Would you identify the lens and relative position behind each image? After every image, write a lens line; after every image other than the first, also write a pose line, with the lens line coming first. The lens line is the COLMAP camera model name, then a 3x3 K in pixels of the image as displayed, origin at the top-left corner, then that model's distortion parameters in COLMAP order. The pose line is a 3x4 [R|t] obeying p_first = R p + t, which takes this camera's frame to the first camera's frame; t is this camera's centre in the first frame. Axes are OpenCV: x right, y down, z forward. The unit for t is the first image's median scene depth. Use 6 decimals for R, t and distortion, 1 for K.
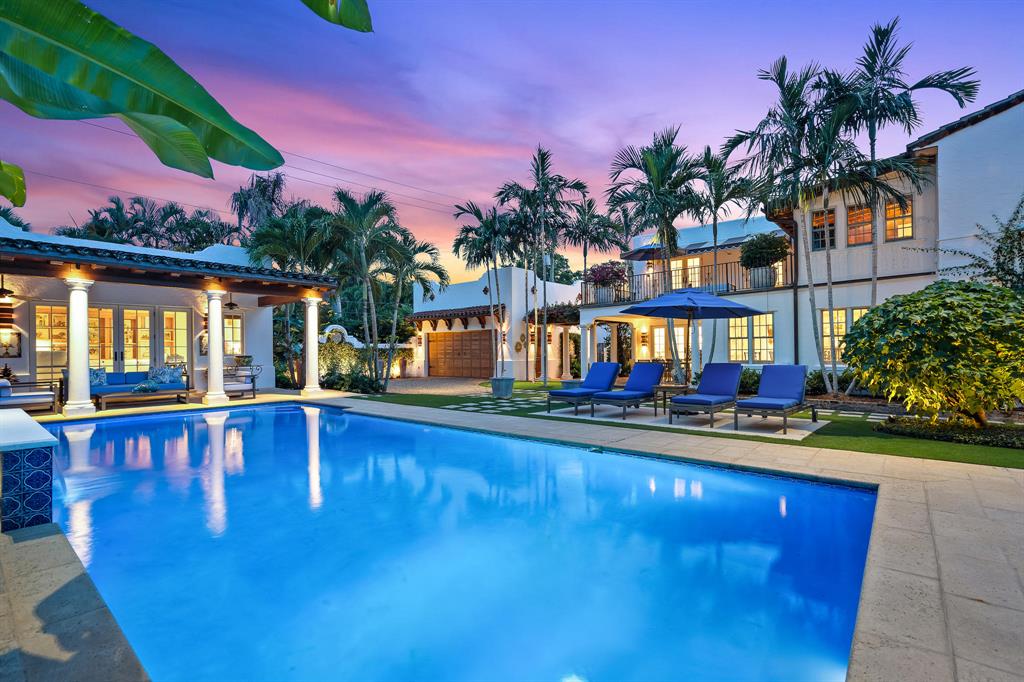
lens RADIAL K [[465.0, 0, 507.5], [0, 465.0, 345.8], [0, 0, 1]] dist [-0.003908, -0.000496]
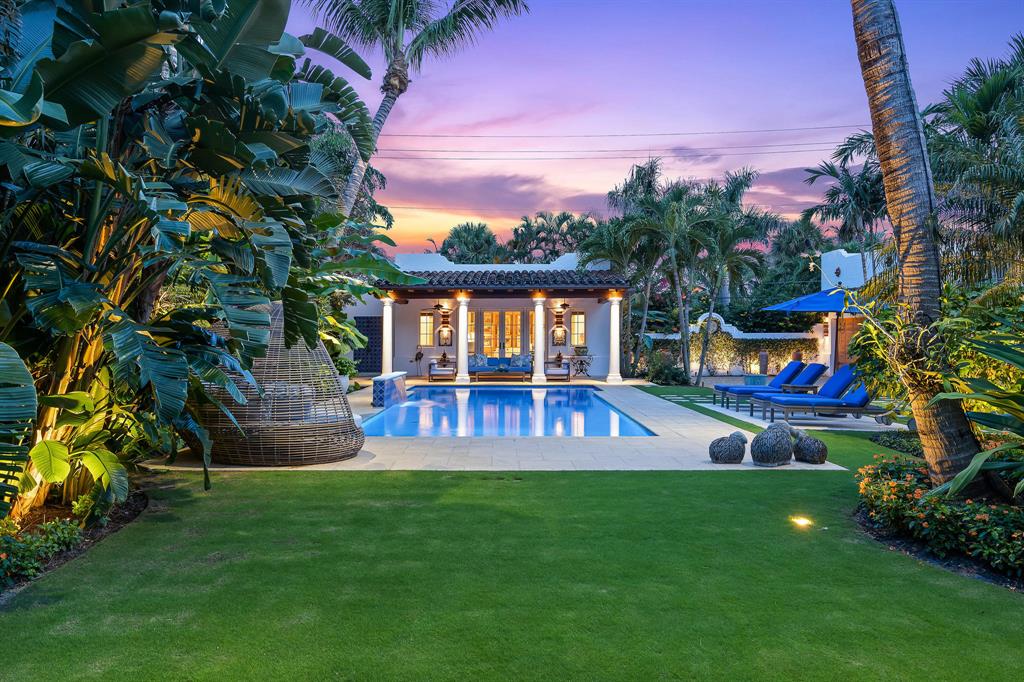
lens RADIAL K [[683.2, 0, 511.0], [0, 683.2, 341.1], [0, 0, 1]] dist [0.001200, 0.000131]
pose [[0.651503, 0.012287, -0.758546, 0.384188], [0.003411, 0.999811, 0.019124, -0.016395], [0.758638, -0.015047, 0.651338, -0.162677]]
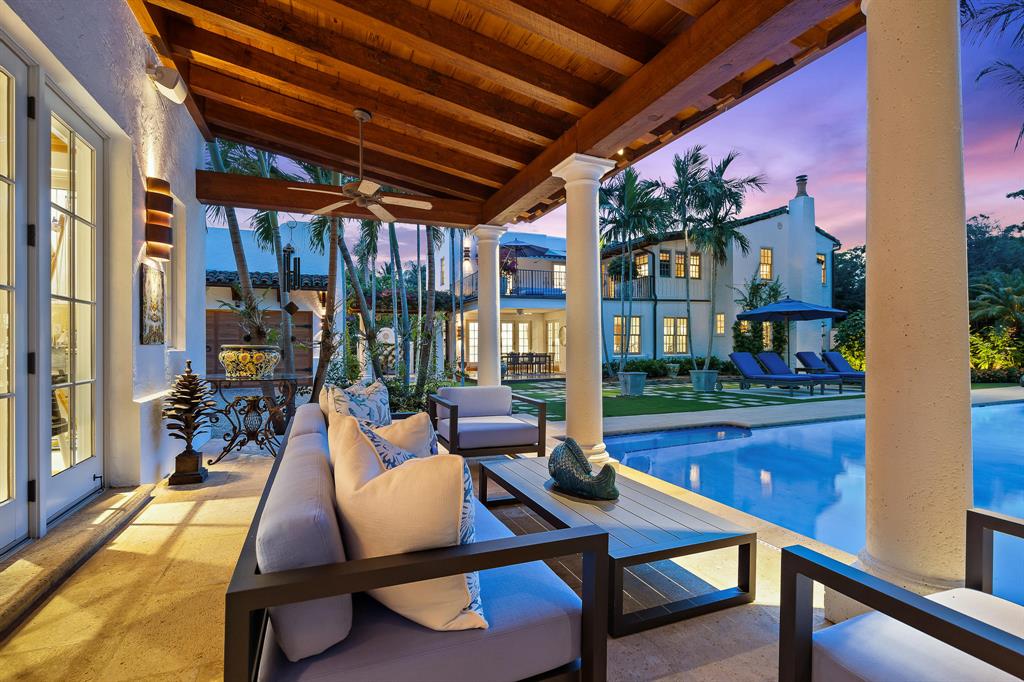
lens RADIAL K [[465.0, 0, 515.4], [0, 465.0, 346.4], [0, 0, 1]] dist [-0.003908, -0.000496]
pose [[0.437466, 0.007974, 0.899199, -1.384571], [-0.014488, 0.999893, -0.001818, 0.038243], [-0.899118, -0.012232, 0.437535, 1.274950]]
